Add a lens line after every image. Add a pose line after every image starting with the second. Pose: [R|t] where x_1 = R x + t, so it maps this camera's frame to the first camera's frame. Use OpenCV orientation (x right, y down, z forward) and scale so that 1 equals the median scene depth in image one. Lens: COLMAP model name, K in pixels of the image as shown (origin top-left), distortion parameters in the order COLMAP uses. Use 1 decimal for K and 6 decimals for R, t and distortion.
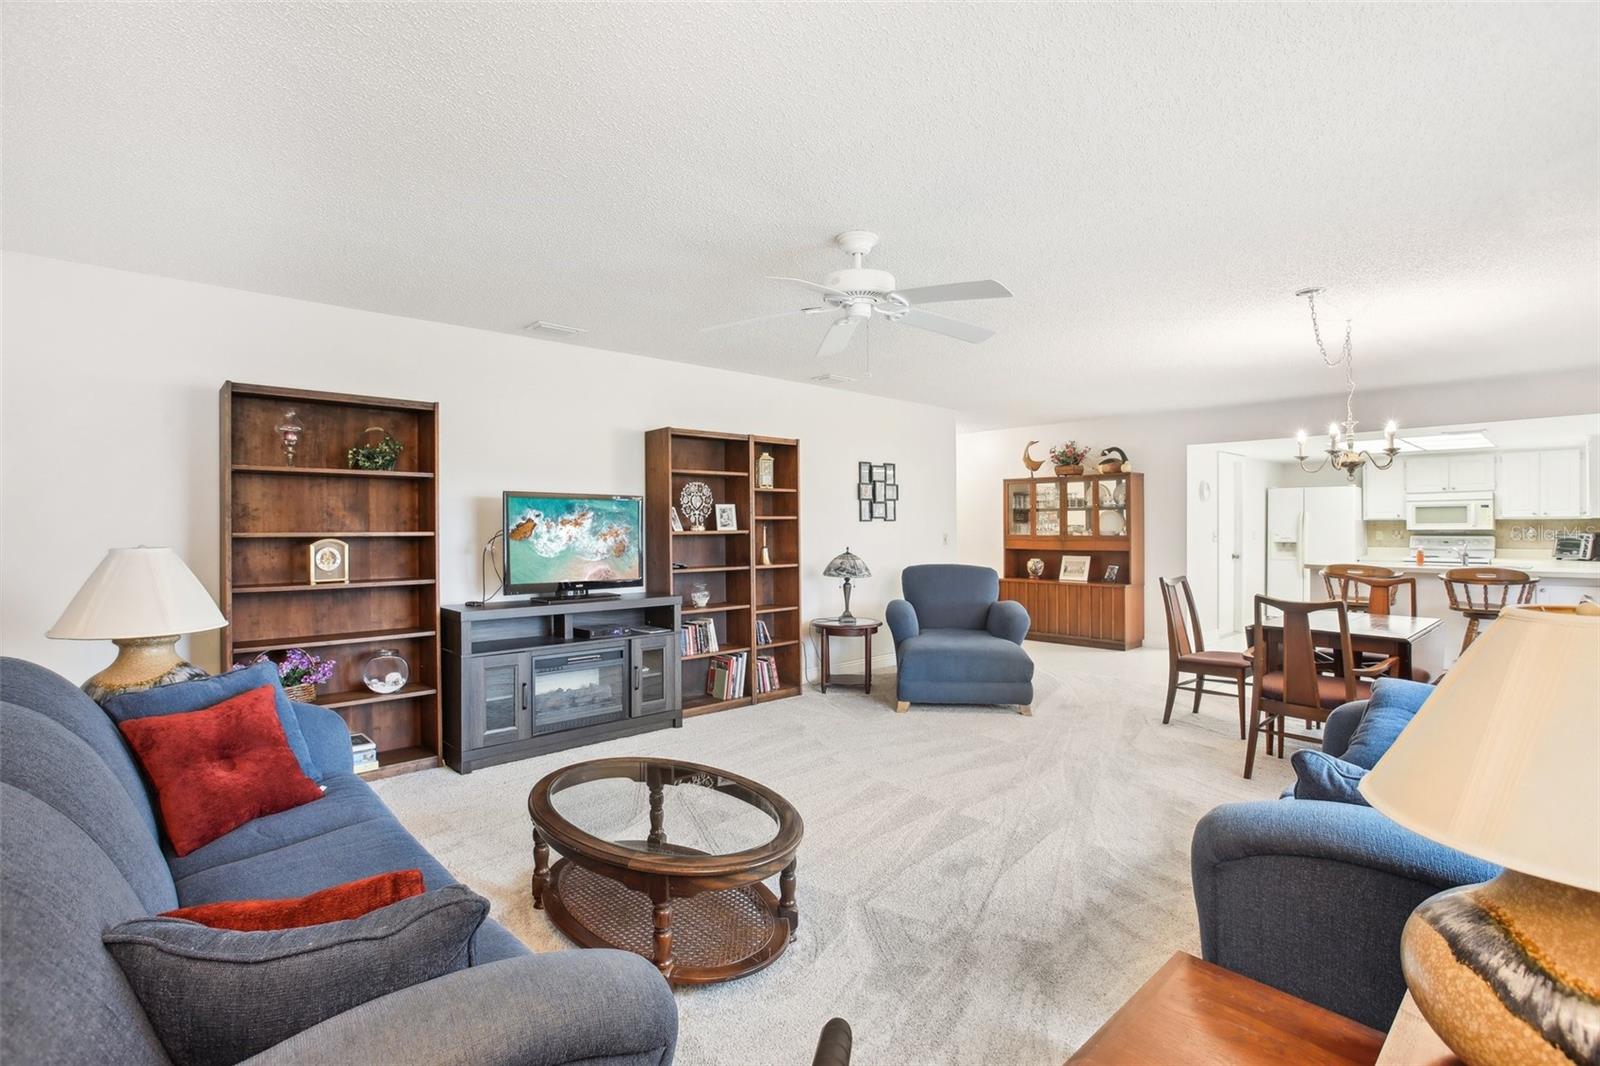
lens RADIAL K [[755.4, 0, 798.7], [0, 755.4, 508.0], [0, 0, 1]] dist [-0.052049, 0.020031]
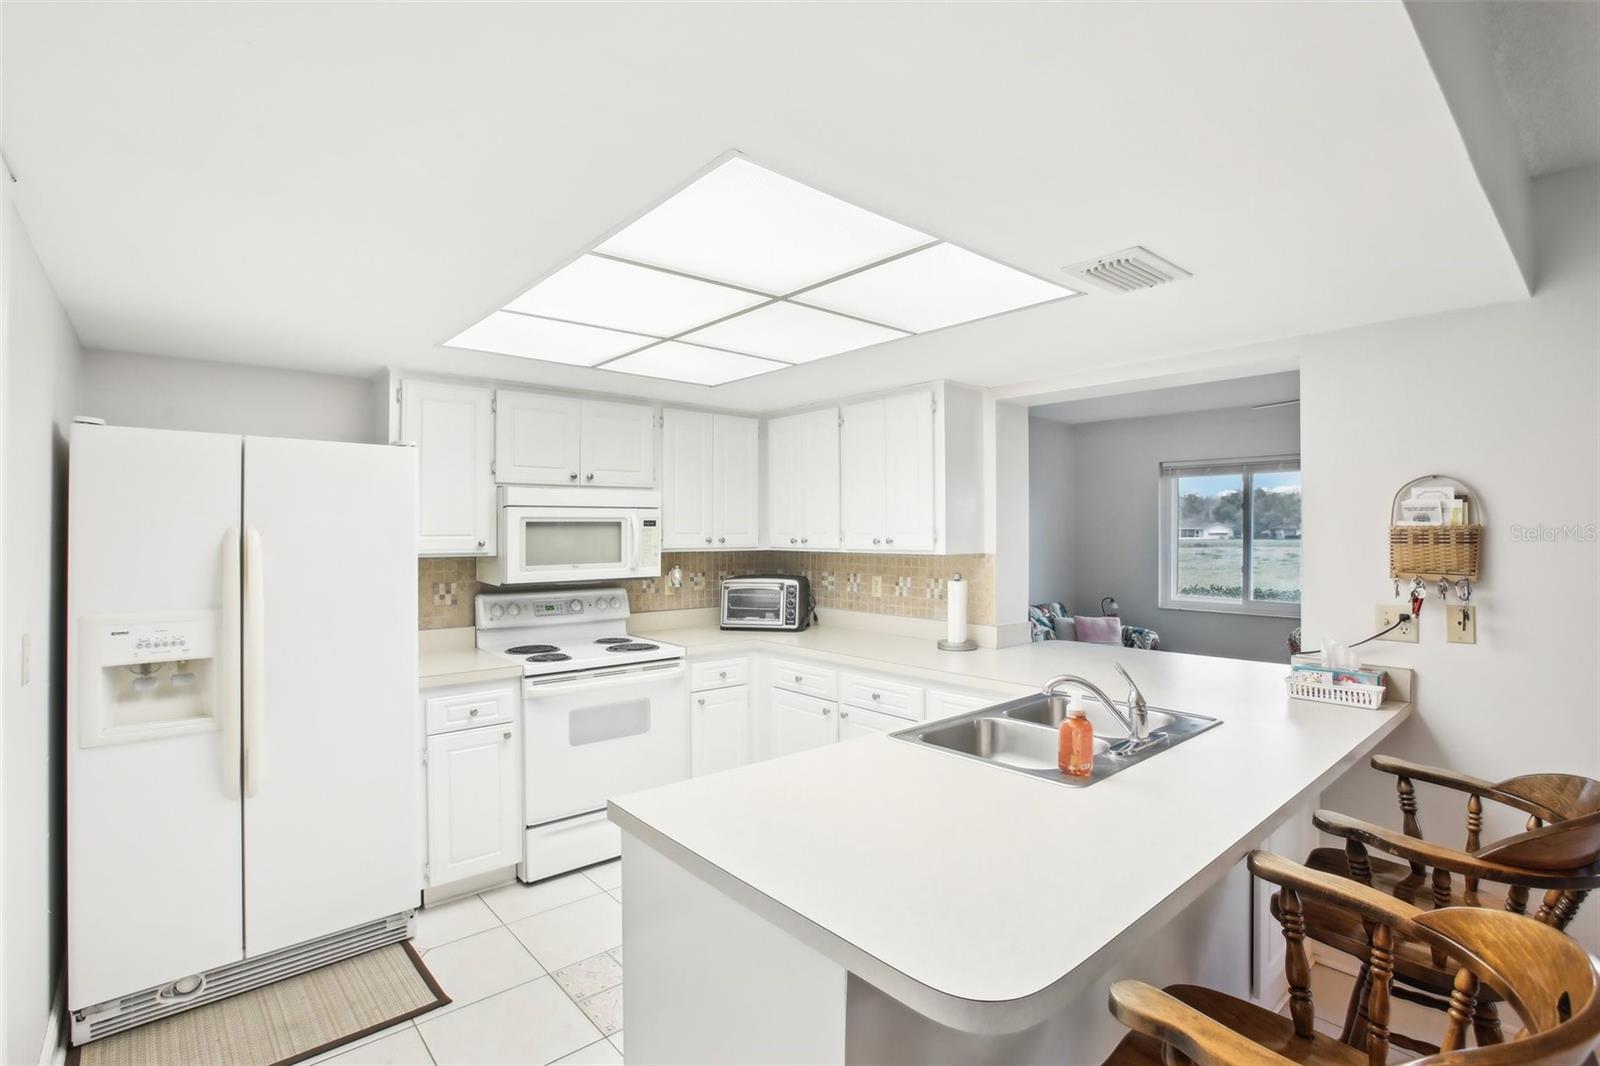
lens RADIAL K [[747.7, 0, 799.3], [0, 747.7, 521.4], [0, 0, 1]] dist [-0.062274, 0.026990]
pose [[0.023369, 0.016077, 0.999598, 0.588518], [-0.023403, 0.999605, -0.015530, 0.001377], [-0.999453, -0.023031, 0.023736, 1.073771]]
